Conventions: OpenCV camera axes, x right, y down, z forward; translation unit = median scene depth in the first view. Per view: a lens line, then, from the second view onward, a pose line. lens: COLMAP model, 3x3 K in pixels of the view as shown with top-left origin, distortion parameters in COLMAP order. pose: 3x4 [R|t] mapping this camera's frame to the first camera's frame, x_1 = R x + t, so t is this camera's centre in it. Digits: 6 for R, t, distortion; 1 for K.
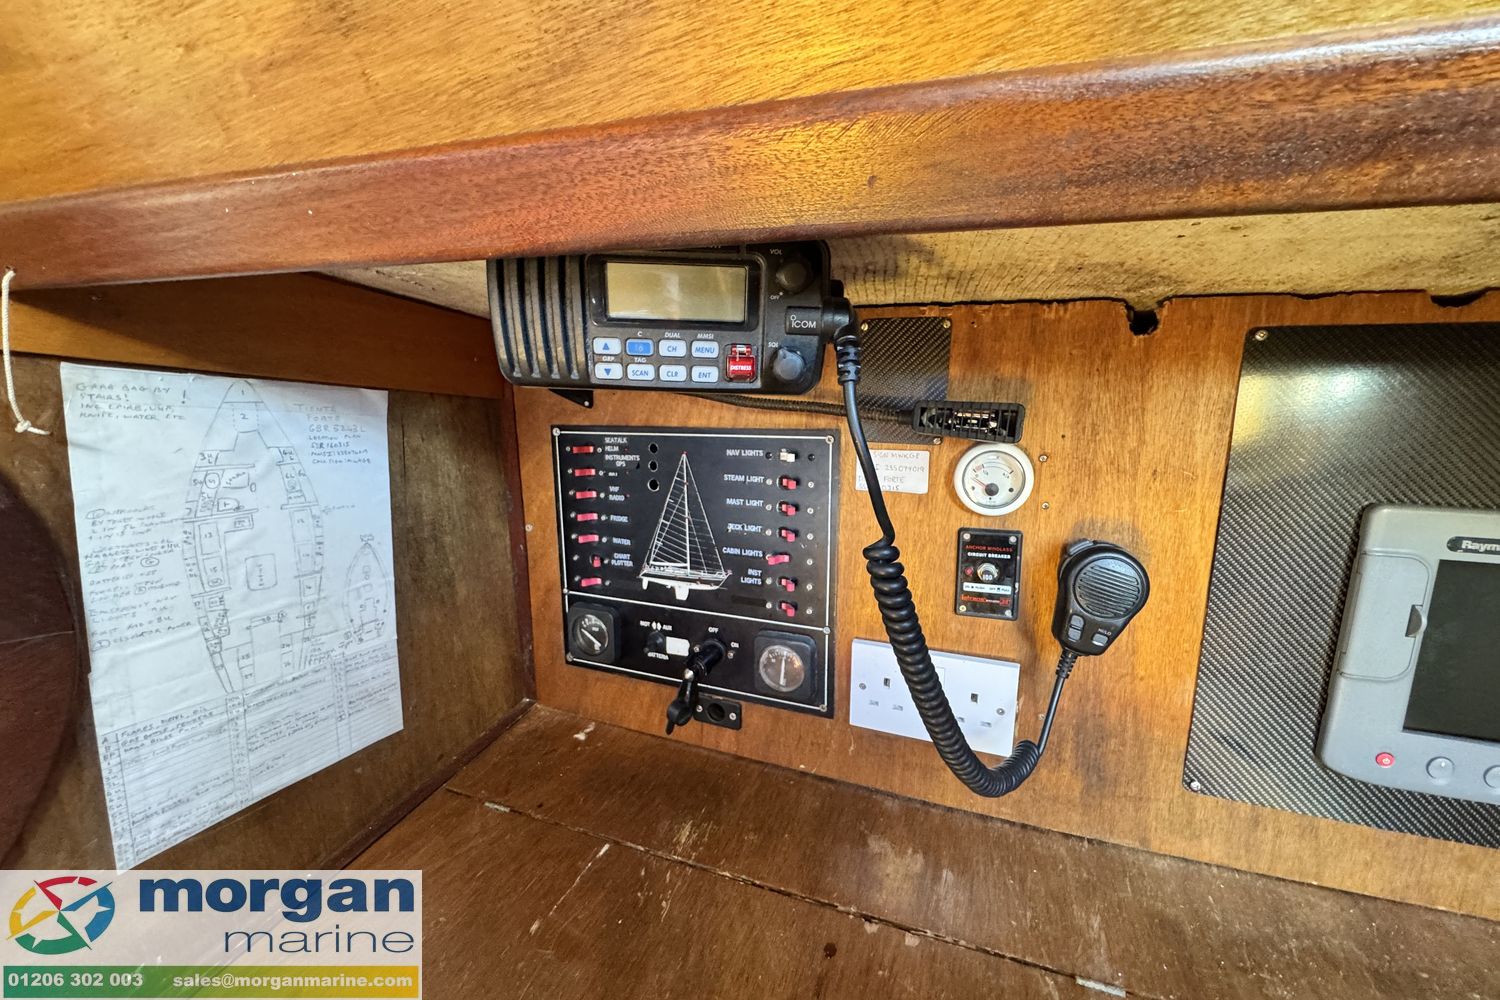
lens RADIAL K [[599.7, 0, 748.0], [0, 599.7, 500.3], [0, 0, 1]] dist [-0.000267, 0.000158]
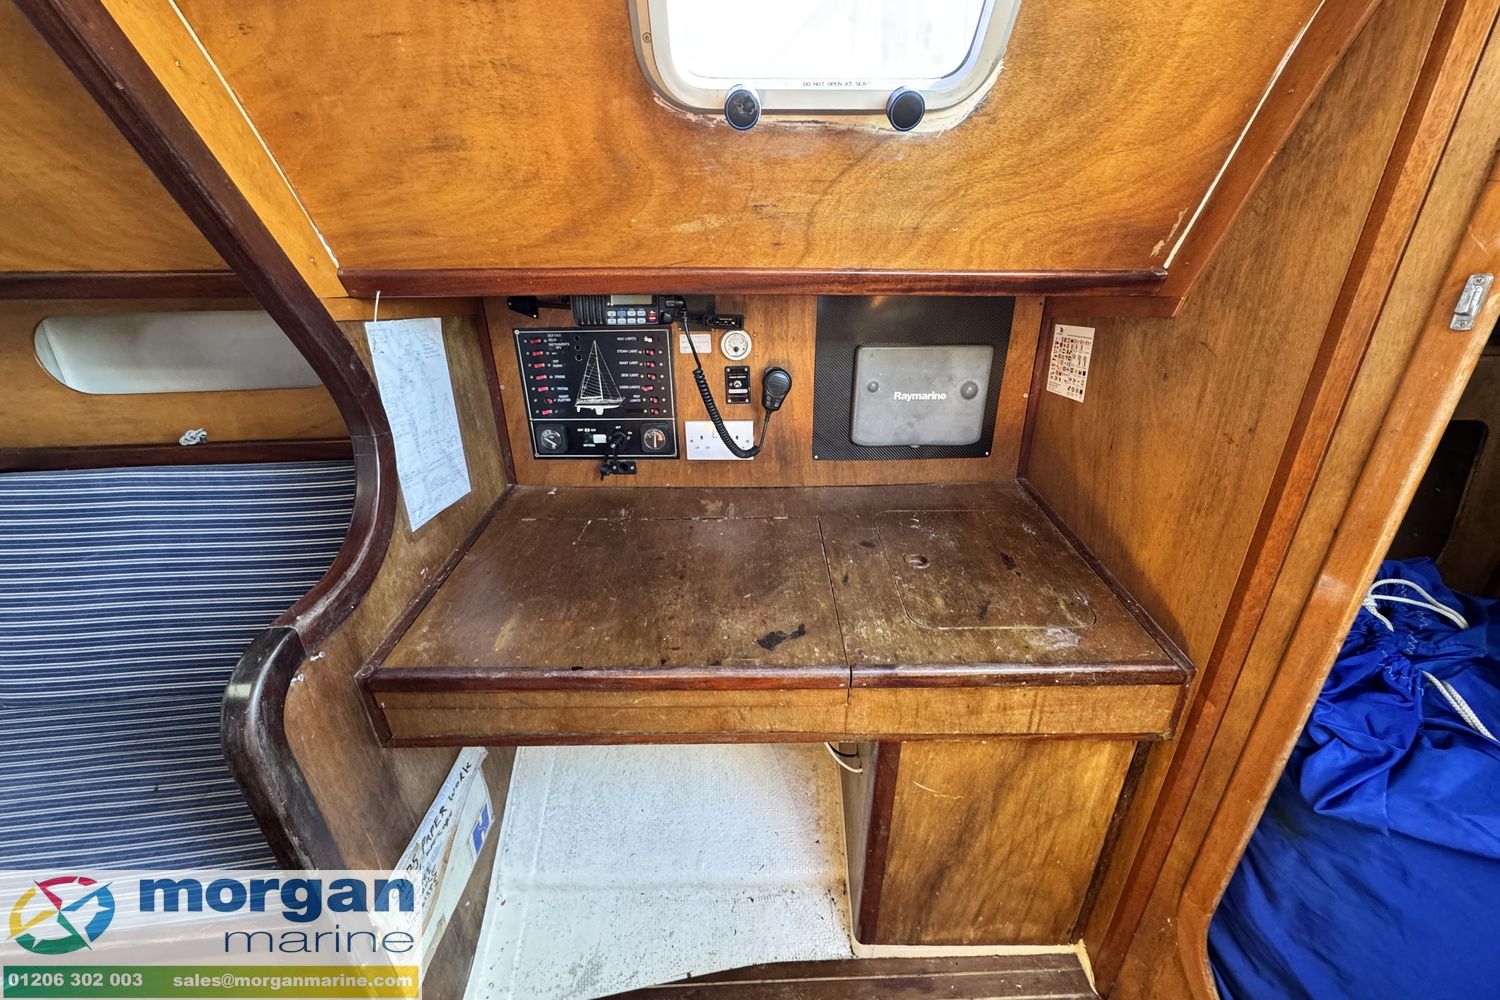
lens RADIAL K [[599.7, 0, 751.2], [0, 599.7, 498.6], [0, 0, 1]] dist [-0.000267, 0.000158]
pose [[0.939568, -0.143830, 0.310683, -0.316388], [0.071861, 0.970109, 0.231785, 0.008570], [-0.334734, -0.195452, 0.921820, -1.150623]]
